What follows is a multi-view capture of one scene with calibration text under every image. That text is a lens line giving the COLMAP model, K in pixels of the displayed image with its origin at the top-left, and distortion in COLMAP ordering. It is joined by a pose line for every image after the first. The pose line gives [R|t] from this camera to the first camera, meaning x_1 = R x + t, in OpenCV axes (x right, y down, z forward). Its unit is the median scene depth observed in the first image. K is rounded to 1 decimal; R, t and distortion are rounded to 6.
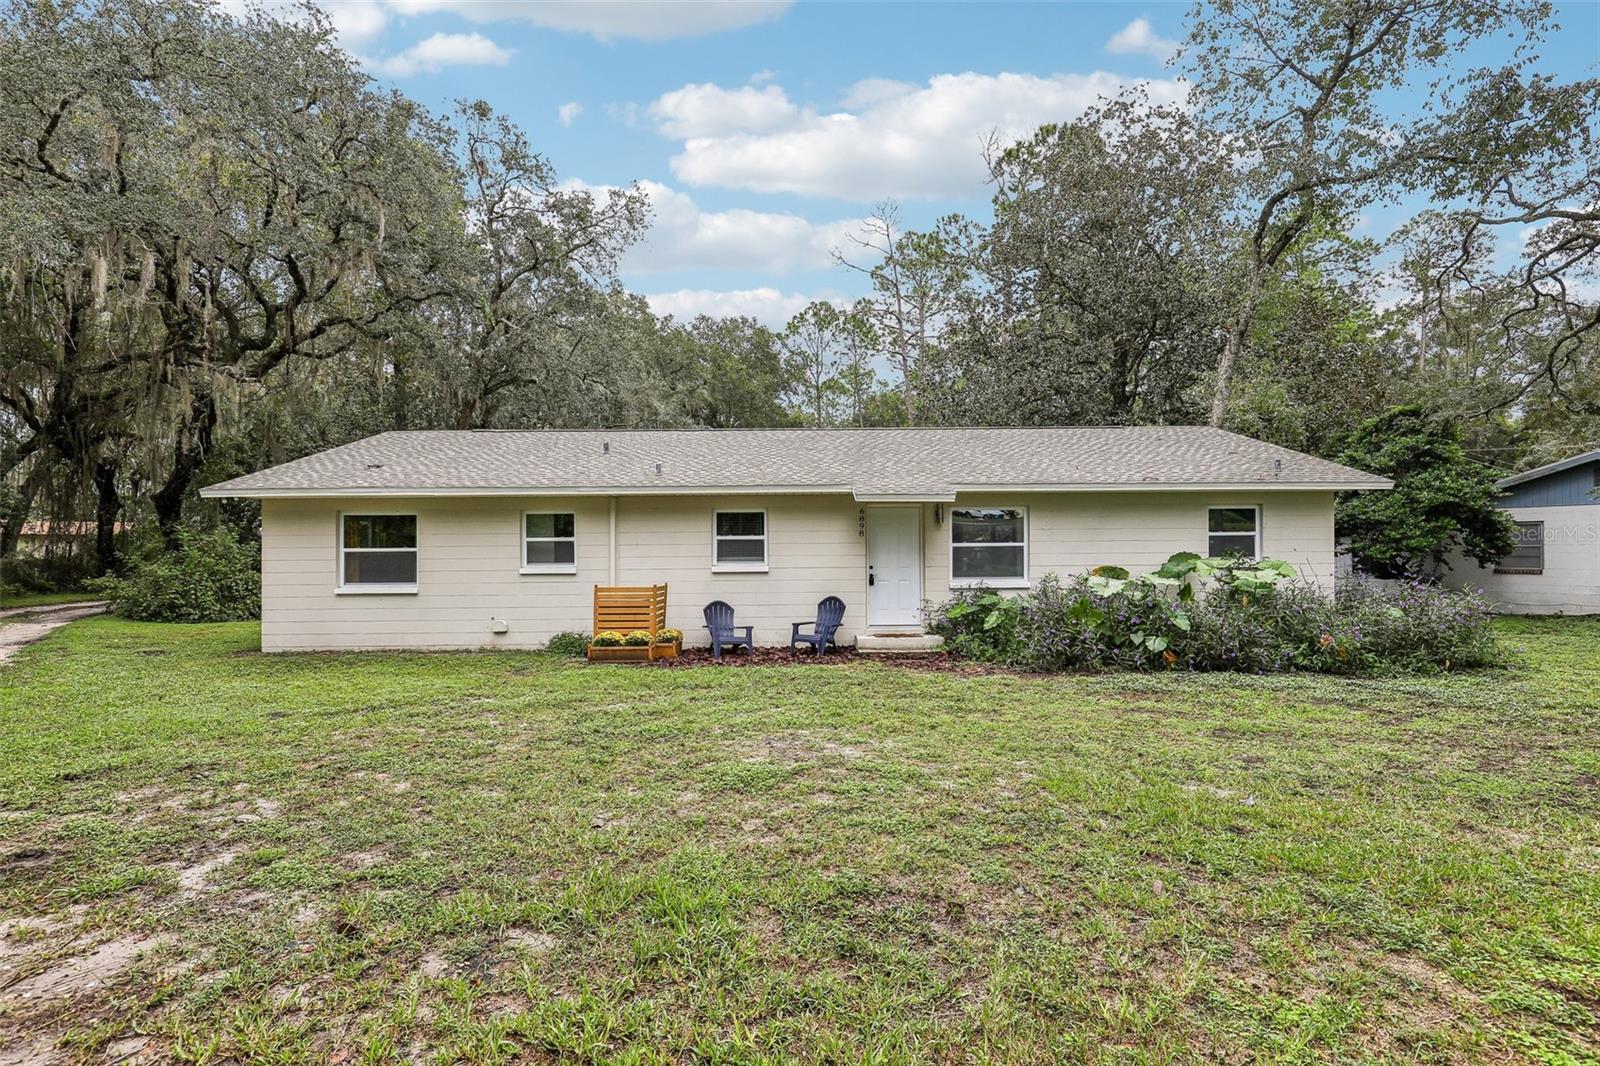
lens RADIAL K [[721.0, 0, 799.1], [0, 721.0, 539.7], [0, 0, 1]] dist [0.000189, -0.000597]
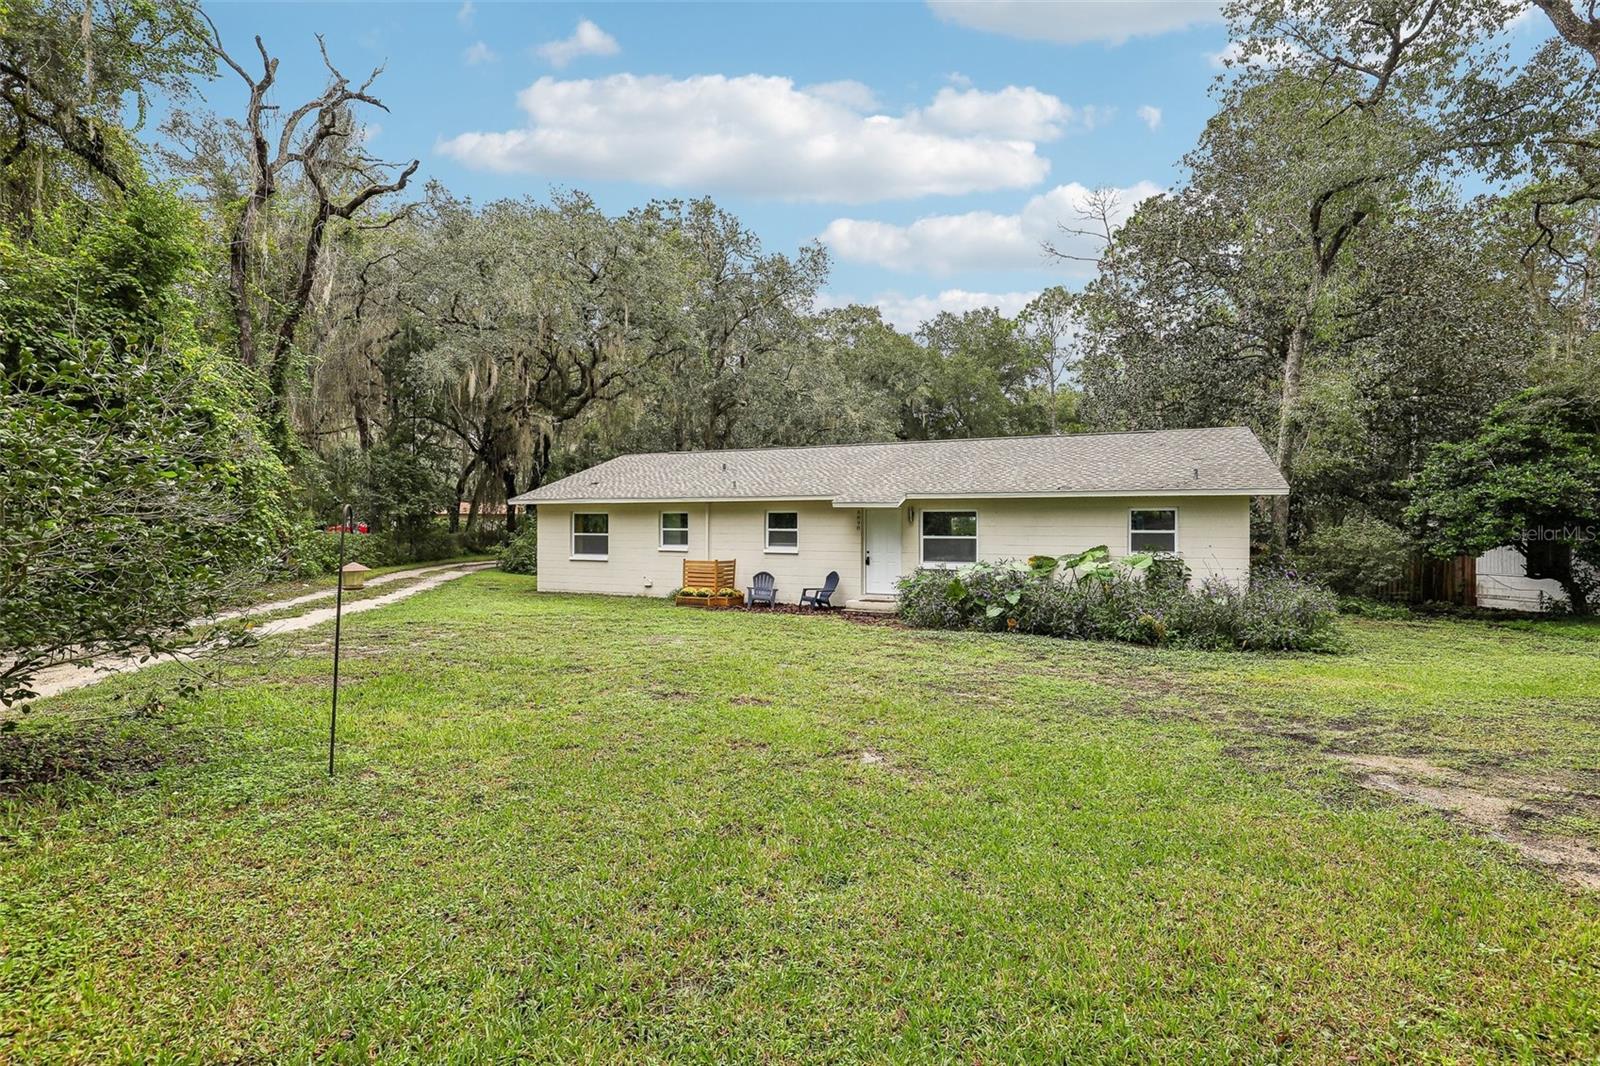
lens RADIAL K [[721.1, 0, 800.0], [0, 721.1, 533.0], [0, 0, 1]] dist [0.000575, 0.000100]
pose [[0.908570, 0.014549, -0.417480, 0.571512], [-0.004637, 0.999683, 0.024746, -0.033329], [0.417707, -0.020547, 0.908349, -0.333176]]
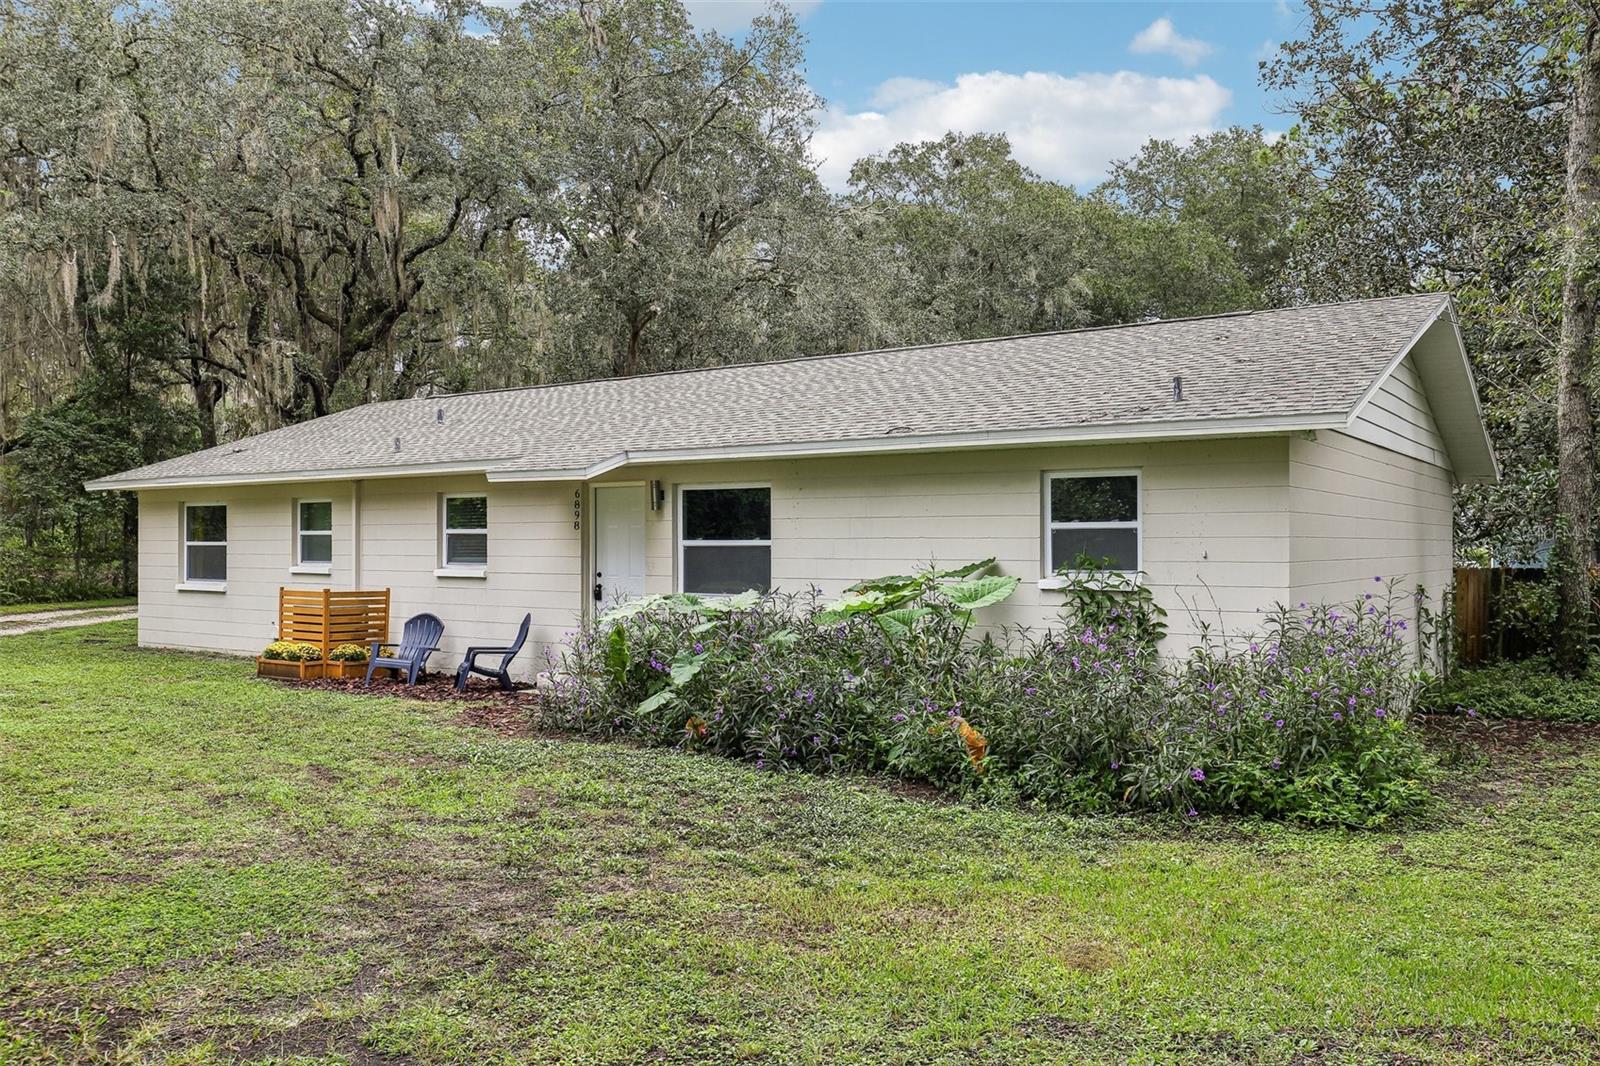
lens RADIAL K [[1229.7, 0, 800.0], [0, 1229.7, 533.0], [0, 0, 1]] dist [0.000619, 0.002336]
pose [[0.814726, 0.003145, -0.579837, 0.945937], [-0.001382, 0.999993, 0.003483, -0.005818], [0.579844, -0.002037, 0.814725, 0.158438]]
